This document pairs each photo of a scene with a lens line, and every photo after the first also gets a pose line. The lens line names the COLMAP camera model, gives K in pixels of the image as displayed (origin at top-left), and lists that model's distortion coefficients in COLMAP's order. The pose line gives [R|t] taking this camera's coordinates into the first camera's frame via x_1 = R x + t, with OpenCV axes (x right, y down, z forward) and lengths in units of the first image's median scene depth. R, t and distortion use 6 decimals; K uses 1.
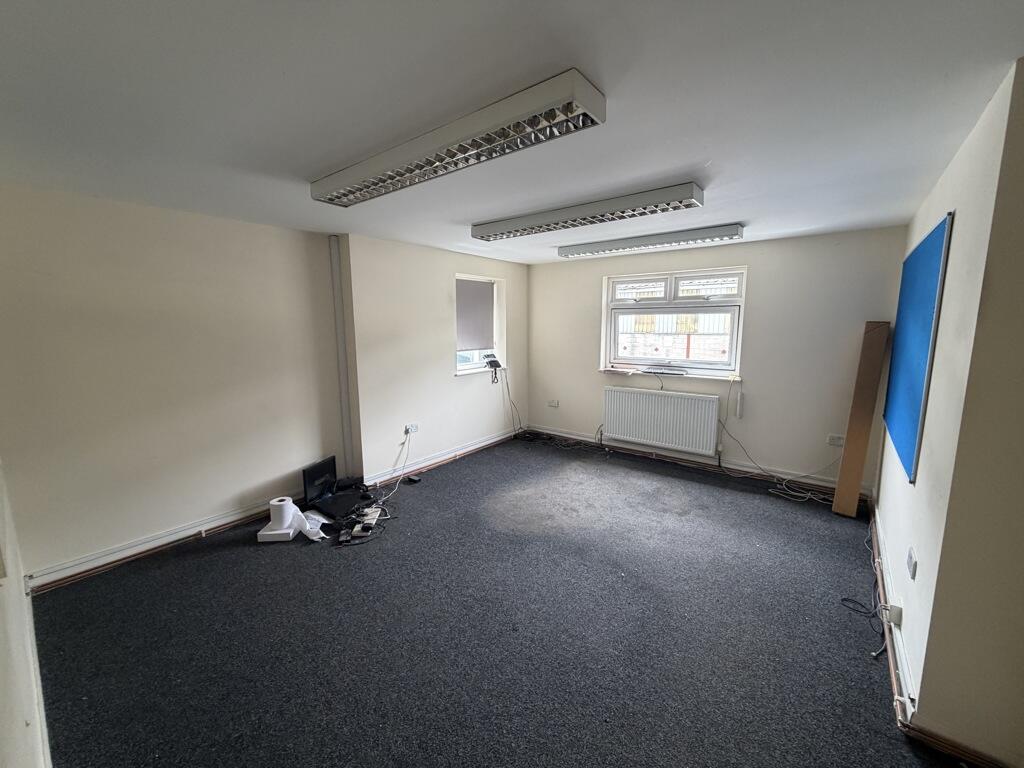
lens RADIAL K [[411.9, 0, 512.0], [0, 411.9, 384.0], [0, 0, 1]] dist [-0.023017, 0.000162]
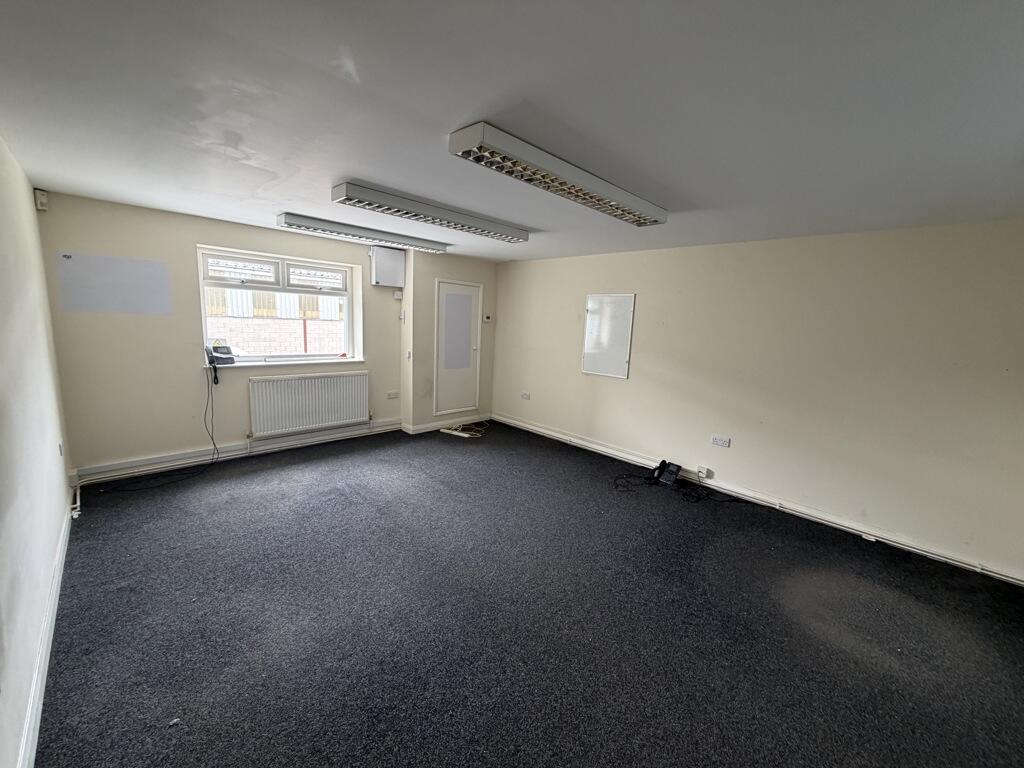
lens RADIAL K [[411.9, 0, 512.0], [0, 411.9, 384.0], [0, 0, 1]] dist [-0.023017, 0.000162]
pose [[0.123066, -0.134954, 0.983180, -0.594107], [0.118569, 0.985613, 0.120447, -0.024731], [-0.985290, 0.101752, 0.137297, 0.378487]]
